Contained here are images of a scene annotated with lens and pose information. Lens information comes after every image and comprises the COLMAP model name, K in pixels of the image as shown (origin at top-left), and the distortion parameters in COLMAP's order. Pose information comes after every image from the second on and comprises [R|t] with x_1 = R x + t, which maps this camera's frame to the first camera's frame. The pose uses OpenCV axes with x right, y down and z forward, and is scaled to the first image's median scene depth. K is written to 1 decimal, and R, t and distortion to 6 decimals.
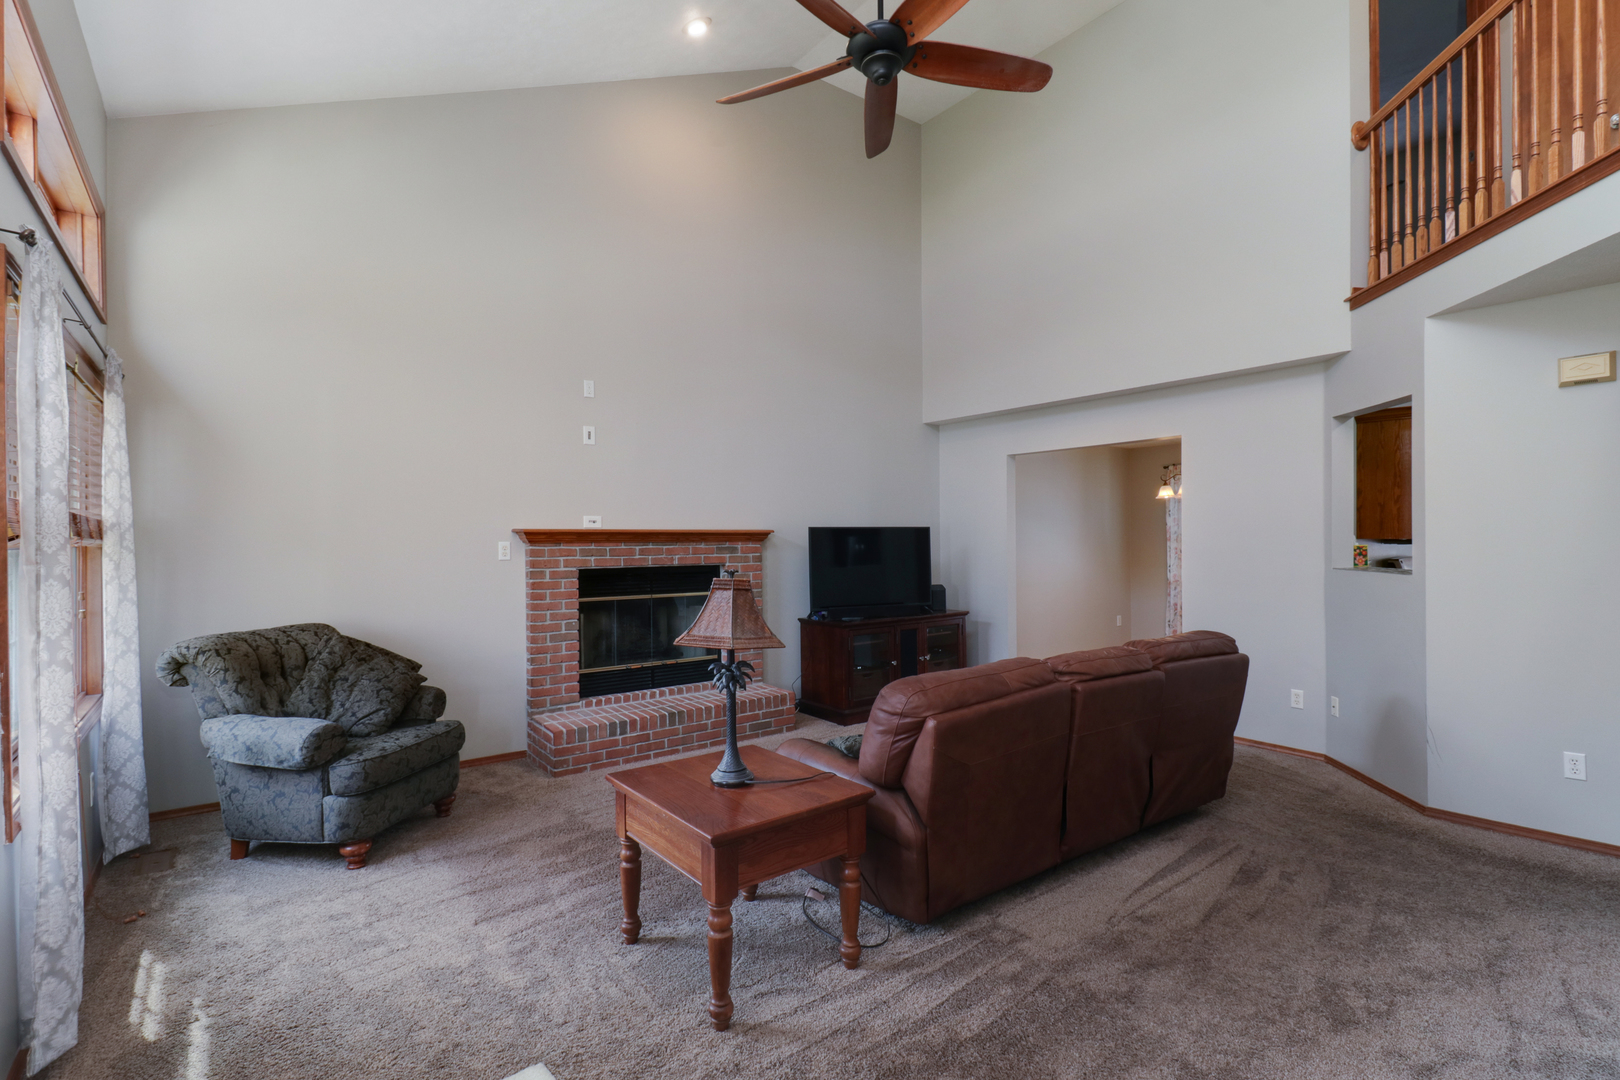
lens RADIAL K [[749.2, 0, 810.8], [0, 749.2, 536.6], [0, 0, 1]] dist [0.001718, 0.000091]
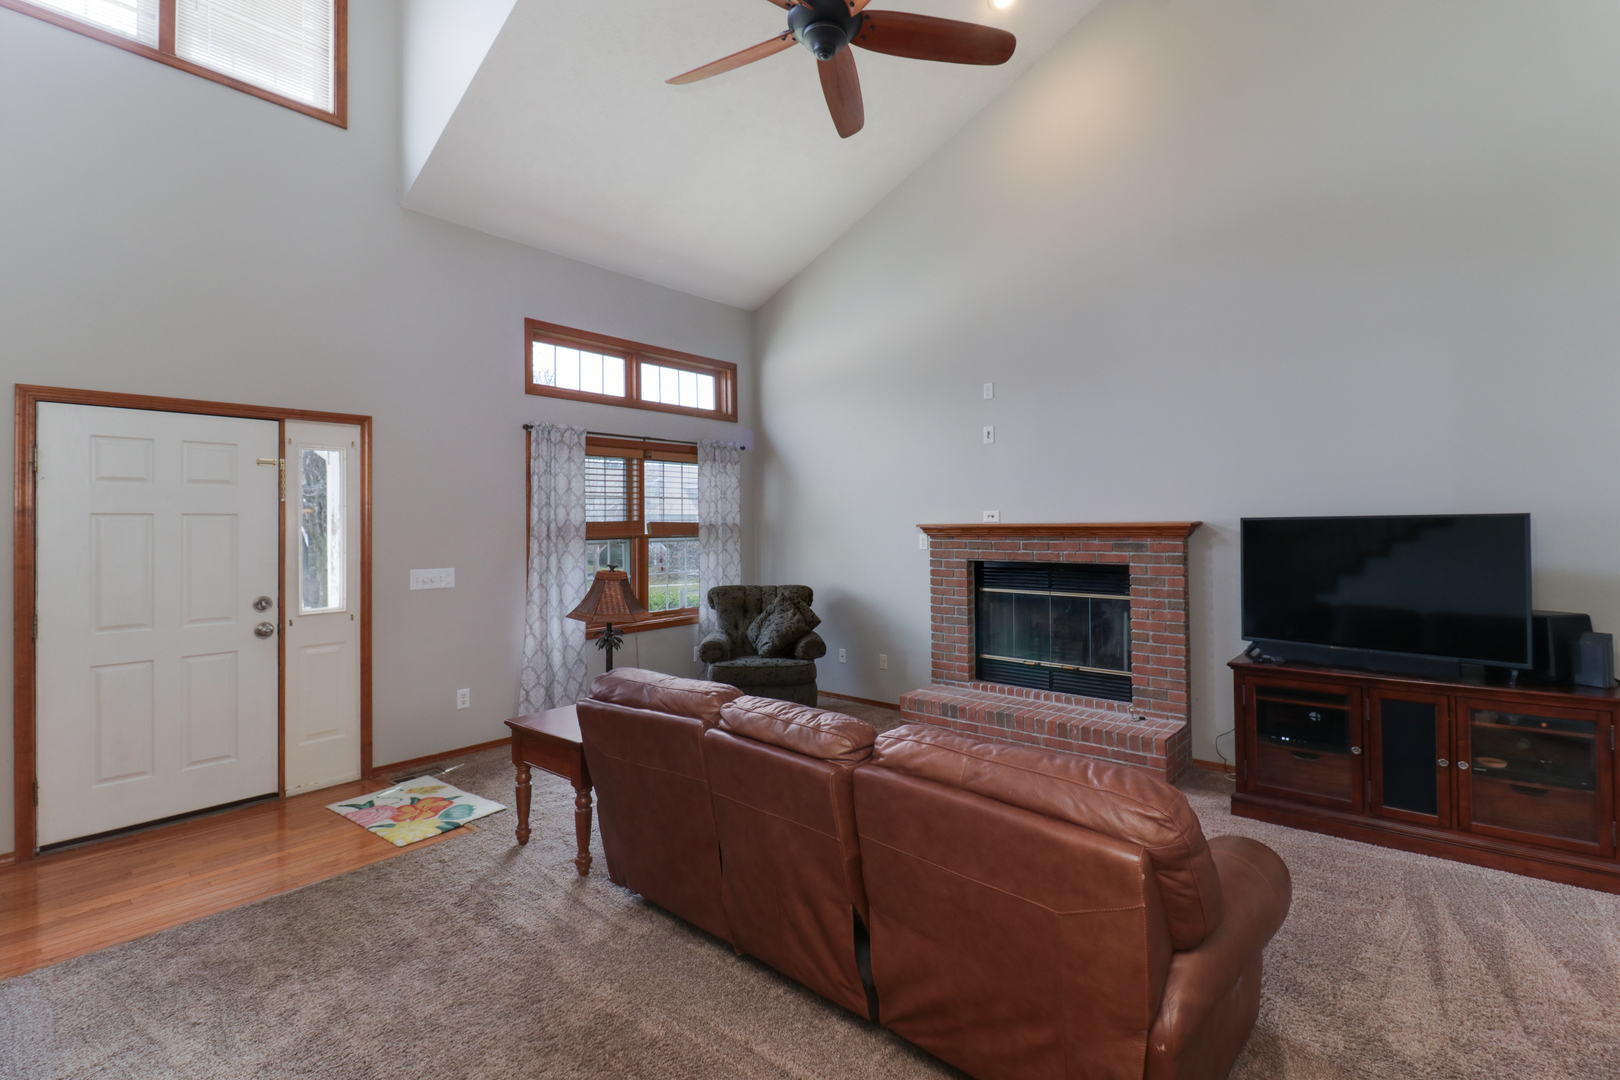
lens RADIAL K [[738.5, 0, 814.5], [0, 738.5, 518.0], [0, 0, 1]] dist [0.005265, 0.000282]
pose [[0.209288, -0.009403, -0.977809, 0.676602], [0.008523, 0.999933, -0.007792, -0.011751], [0.977817, -0.006703, 0.209354, 0.542410]]
